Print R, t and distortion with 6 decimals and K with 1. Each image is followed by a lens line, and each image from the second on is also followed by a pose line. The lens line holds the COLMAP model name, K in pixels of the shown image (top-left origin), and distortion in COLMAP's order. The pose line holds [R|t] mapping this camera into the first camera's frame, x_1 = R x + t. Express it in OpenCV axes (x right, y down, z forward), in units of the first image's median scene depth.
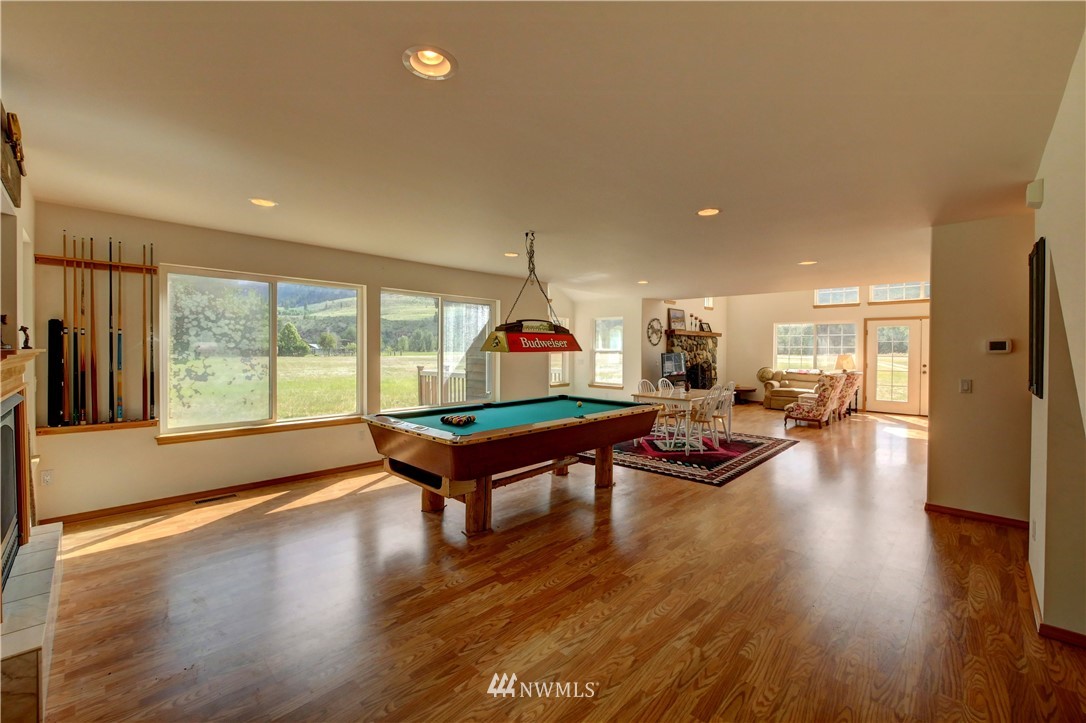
lens RADIAL K [[442.6, 0, 542.6], [0, 442.6, 353.7], [0, 0, 1]] dist [-0.009455, -0.000205]
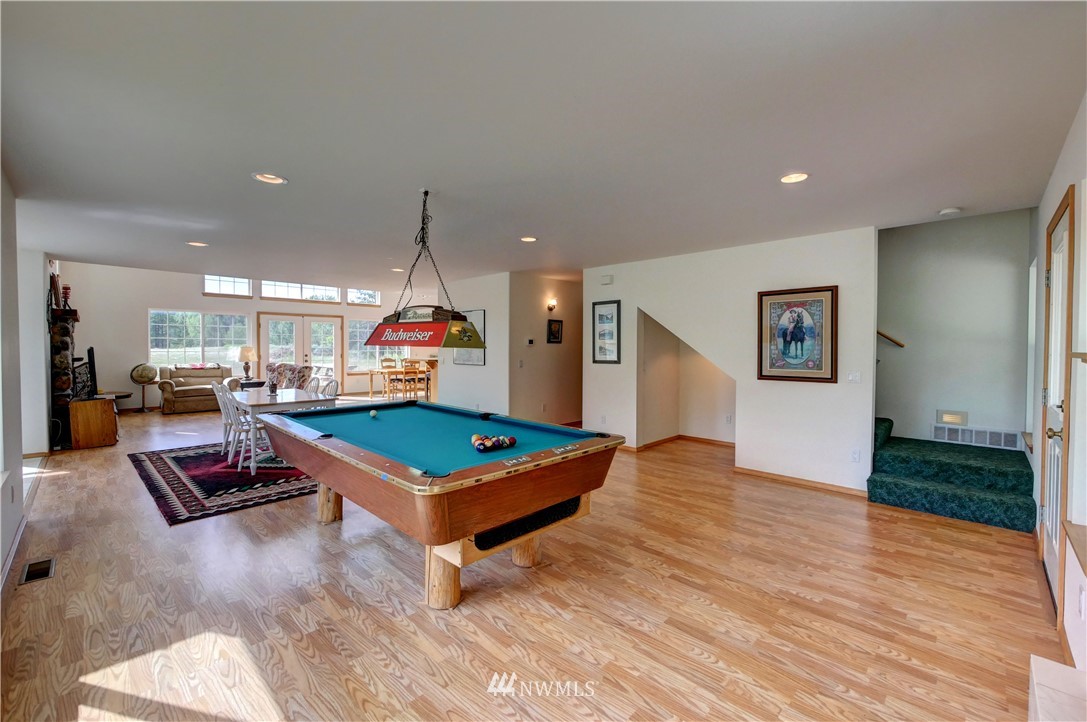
lens RADIAL K [[451.6, 0, 542.7], [0, 451.6, 353.0], [0, 0, 1]] dist [0.006921, -0.000074]
pose [[0.004177, -0.023540, 0.999714, -0.356348], [0.003068, 0.999718, 0.023527, -0.006048], [-0.999987, 0.002969, 0.004248, 0.346329]]
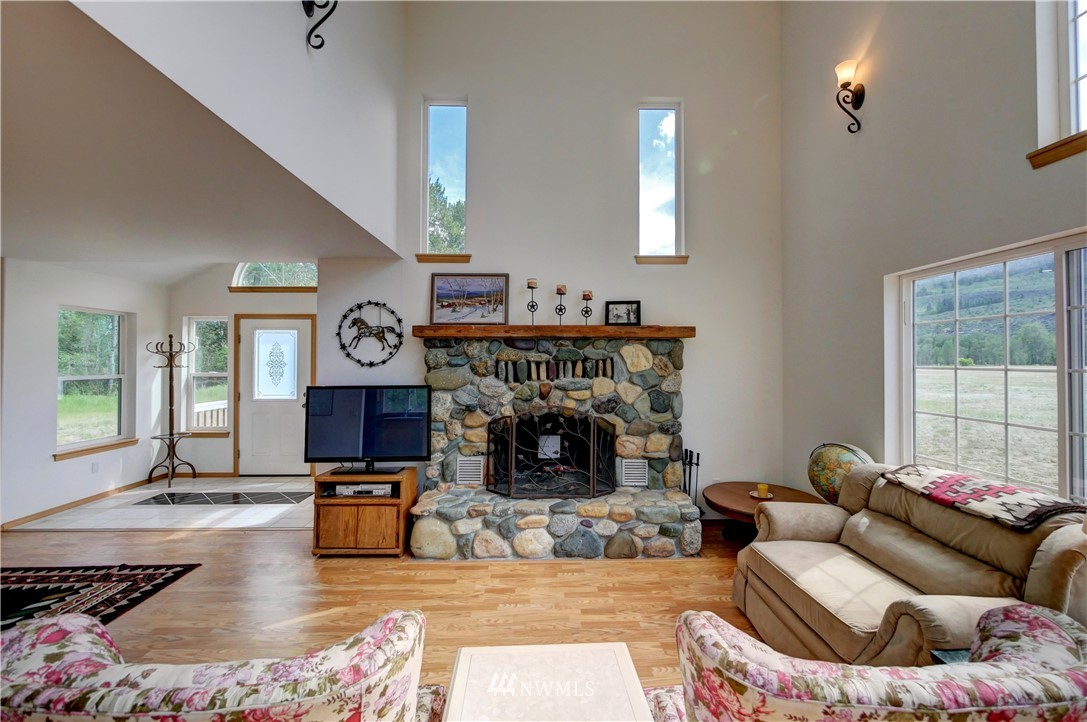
lens RADIAL K [[444.4, 0, 549.9], [0, 444.4, 358.4], [0, 0, 1]] dist [-0.009664, 0.000220]
pose [[0.729392, -0.010261, -0.684019, 0.675785], [-0.001915, 0.999853, -0.017041, -0.019408], [0.684093, 0.013740, 0.729265, 0.823467]]
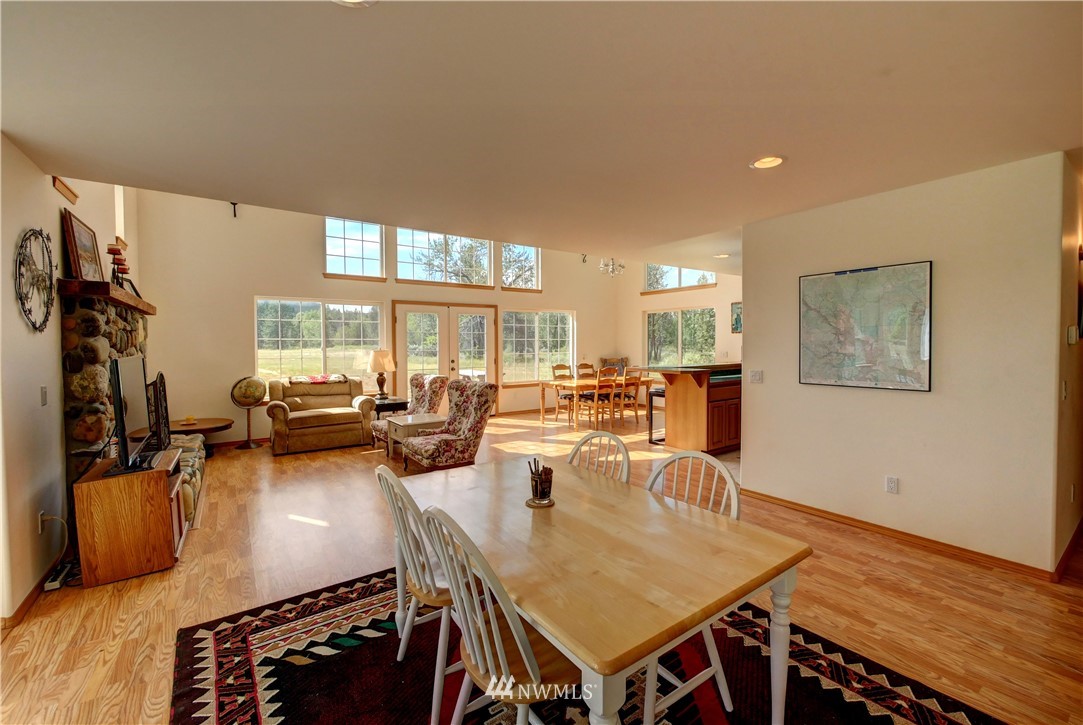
lens RADIAL K [[448.8, 0, 546.4], [0, 448.8, 354.4], [0, 0, 1]] dist [-0.002981, -0.000460]
pose [[0.171971, -0.030846, 0.984619, 0.041956], [0.014698, 0.999479, 0.028744, -0.008076], [-0.984992, 0.009529, 0.172335, 0.662829]]
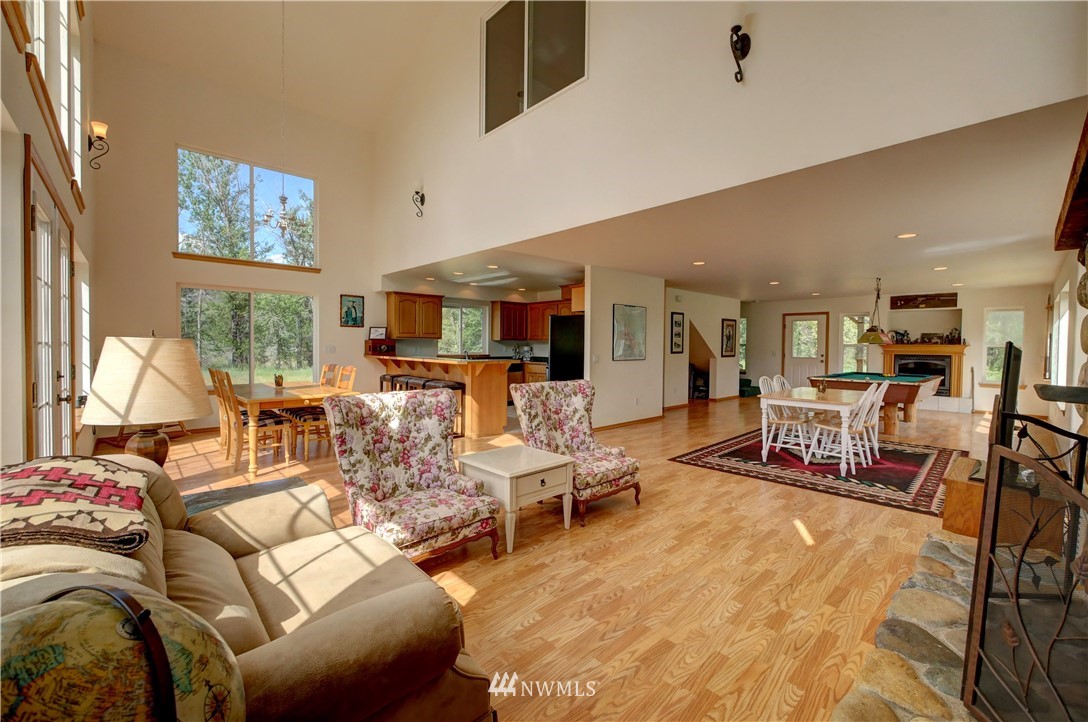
lens RADIAL K [[449.1, 0, 546.1], [0, 449.1, 355.6], [0, 0, 1]] dist [-0.009512, 0.000292]
pose [[-0.999136, -0.016827, 0.038000, 0.544852], [-0.015569, 0.999329, 0.033164, 0.001092], [-0.038533, 0.032544, -0.998727, 1.254126]]
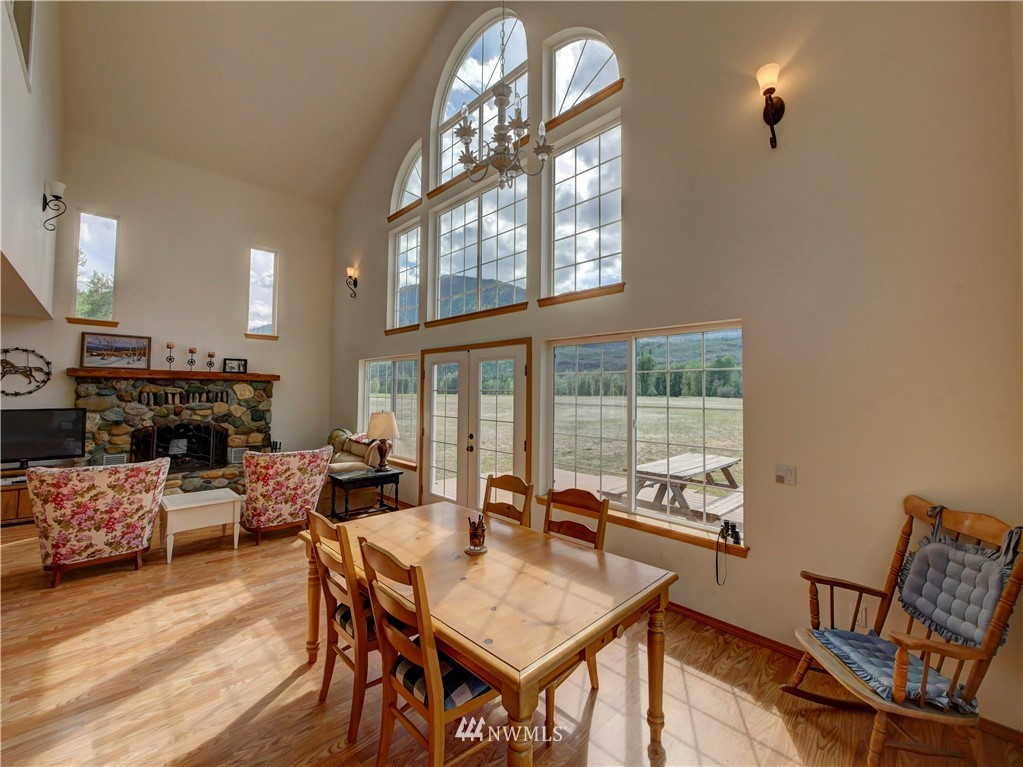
lens RADIAL K [[421.7, 0, 516.2], [0, 421.7, 376.7], [0, 0, 1]] dist [-0.005851, 0.000296]
pose [[0.999940, 0.004037, -0.010159, 0.919171], [-0.004494, 0.998960, -0.045365, -0.021562], [0.009966, 0.045408, 0.998919, 0.474825]]
